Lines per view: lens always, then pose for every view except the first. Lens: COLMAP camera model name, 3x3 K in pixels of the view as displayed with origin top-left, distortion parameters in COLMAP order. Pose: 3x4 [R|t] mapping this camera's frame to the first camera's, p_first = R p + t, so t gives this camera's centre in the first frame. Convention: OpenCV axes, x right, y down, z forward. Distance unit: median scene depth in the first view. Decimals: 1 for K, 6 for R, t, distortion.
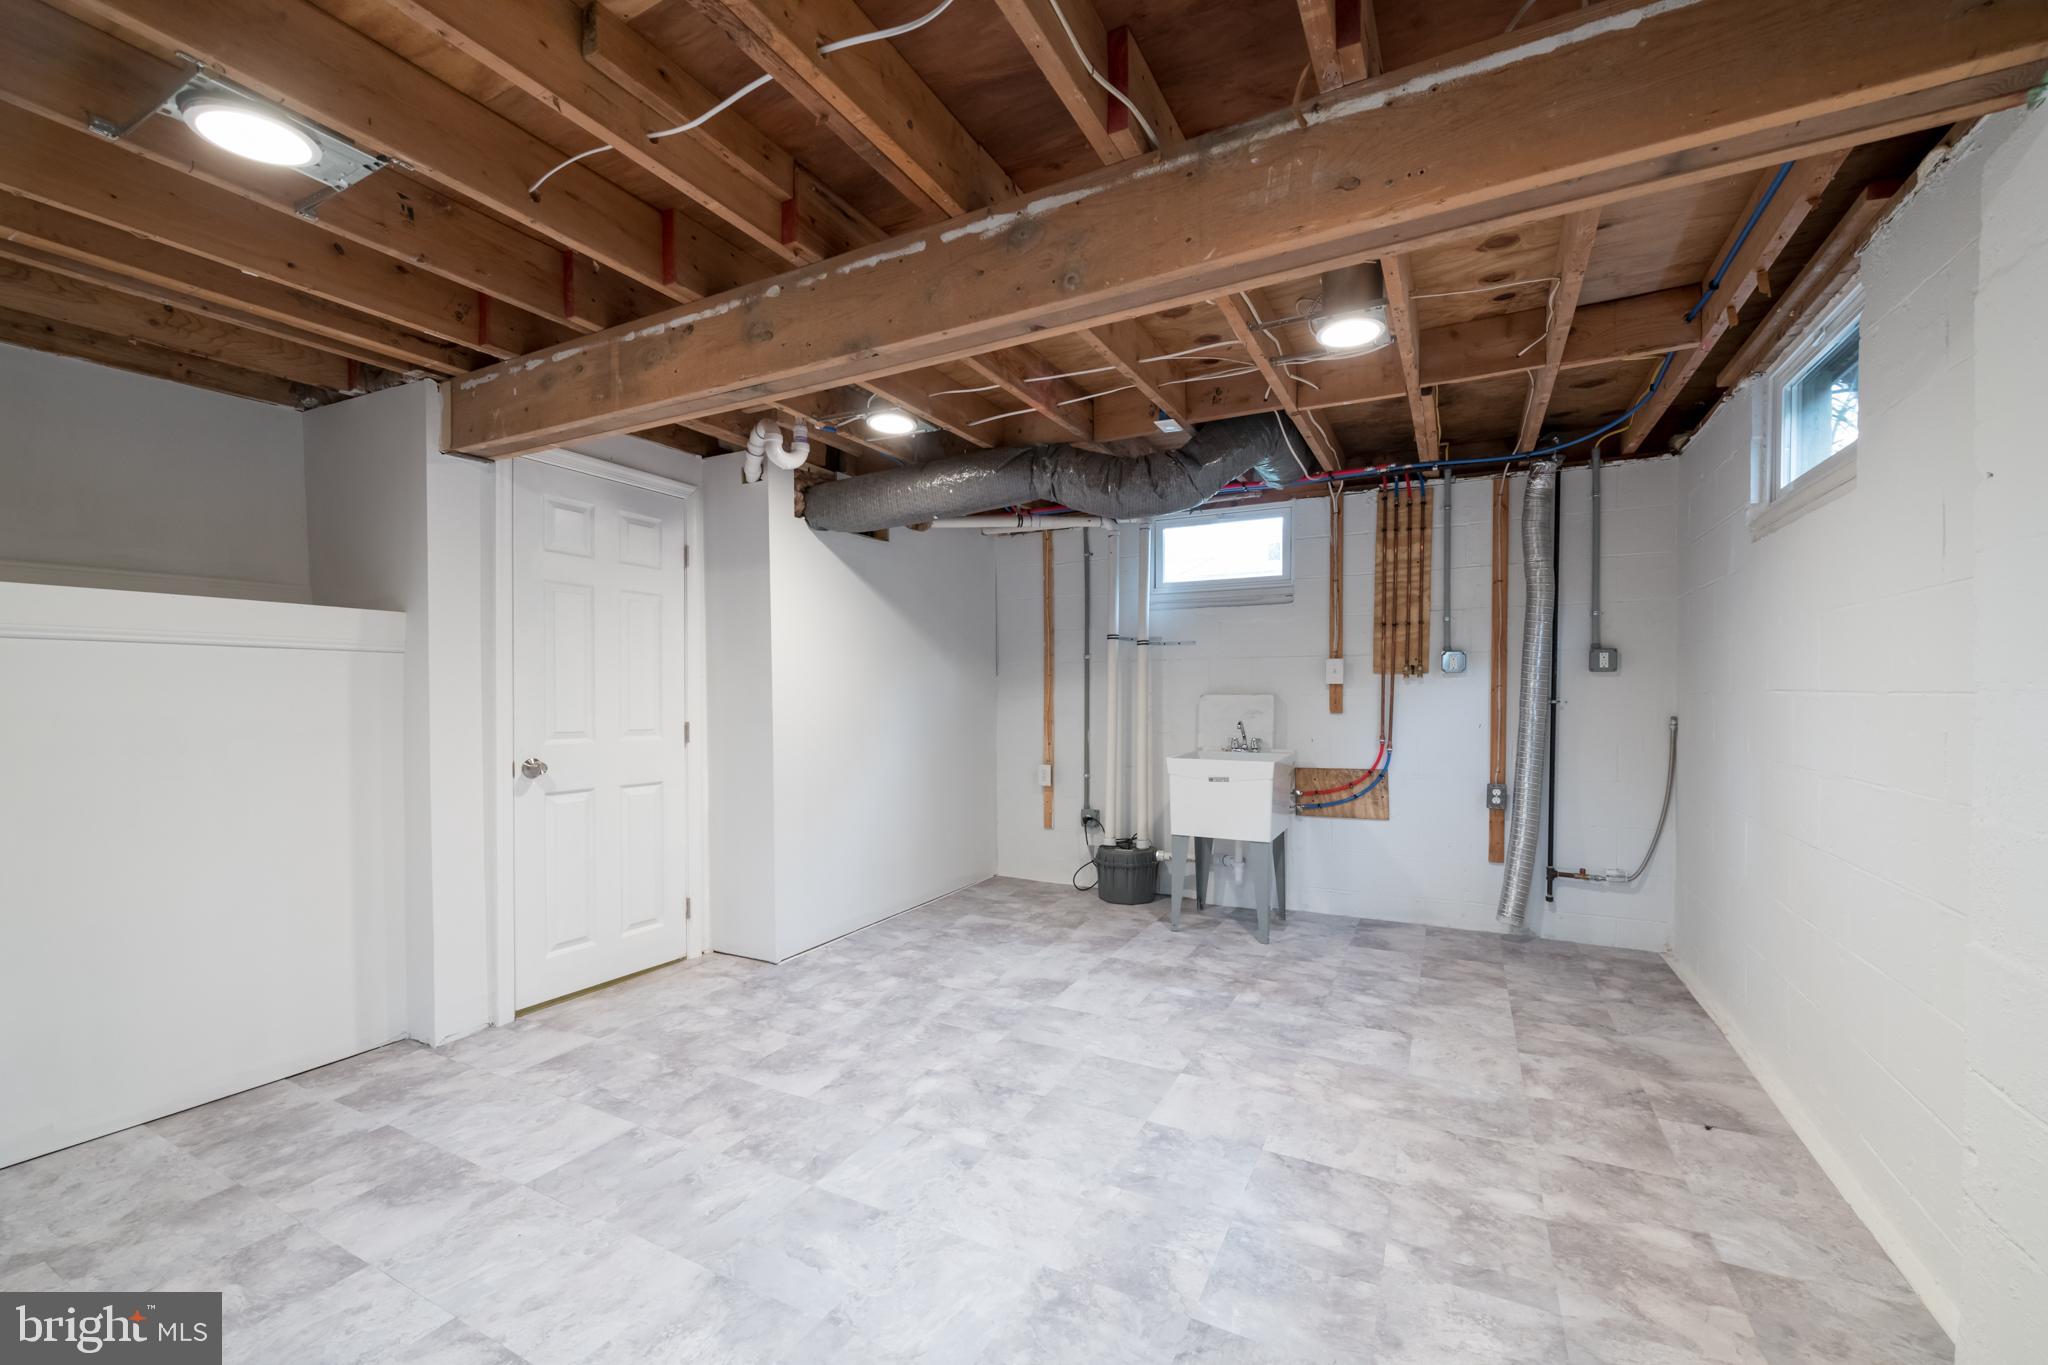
lens RADIAL K [[810.6, 0, 1041.4], [0, 810.6, 690.9], [0, 0, 1]] dist [-0.001393, -0.000516]
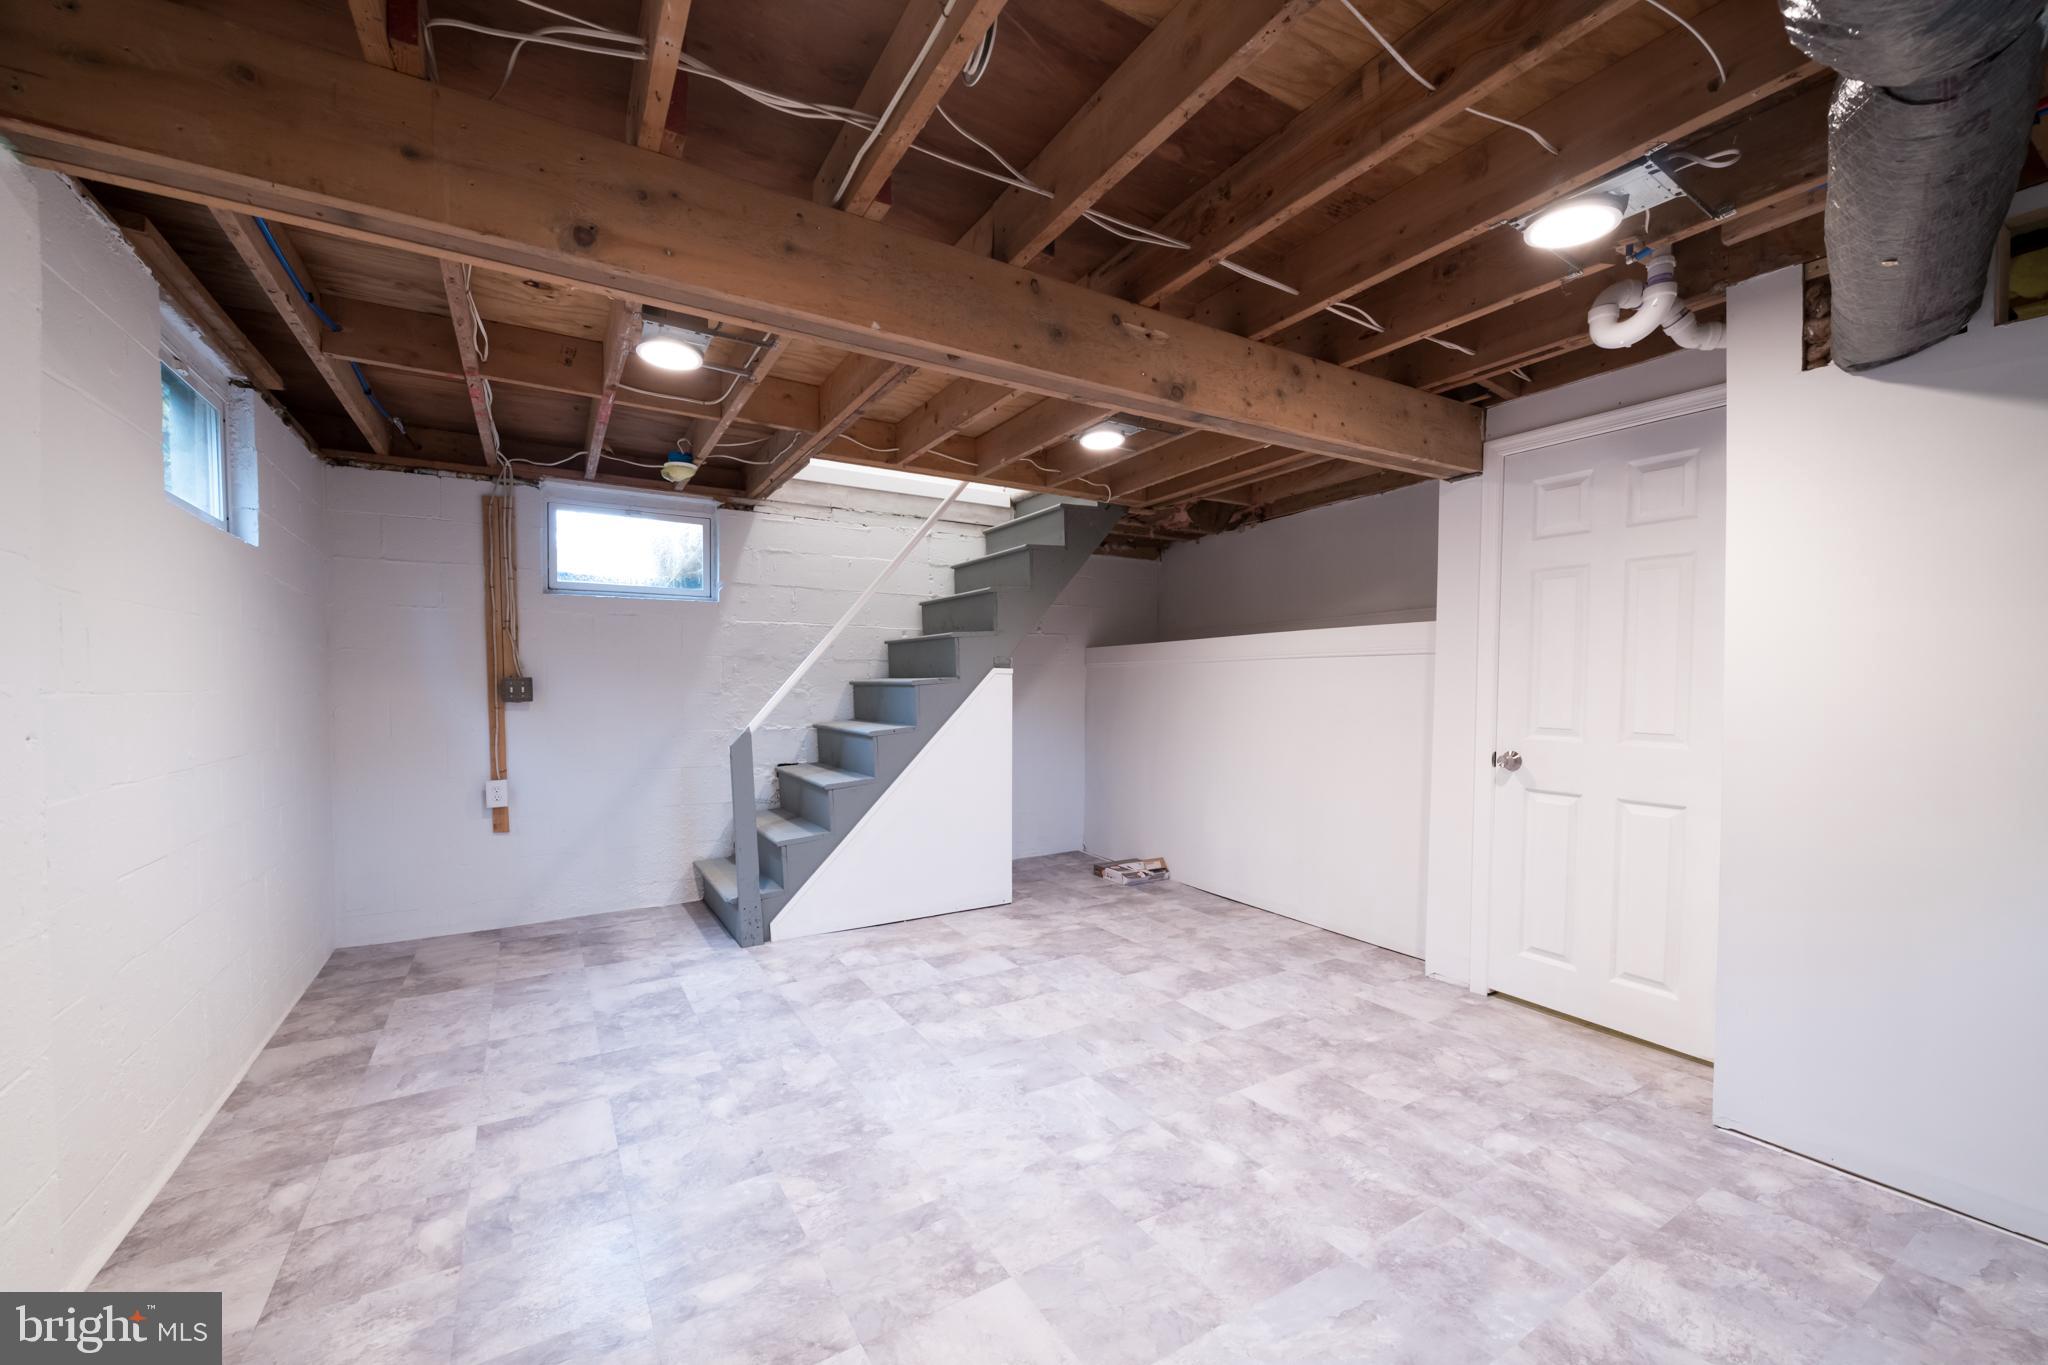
lens RADIAL K [[810.6, 0, 1041.4], [0, 810.6, 690.9], [0, 0, 1]] dist [-0.001393, -0.000516]
pose [[-0.510060, 0.008442, -0.860098, 0.639144], [0.003767, 0.999964, 0.007581, -0.000949], [0.860131, 0.000627, -0.510073, 1.207714]]
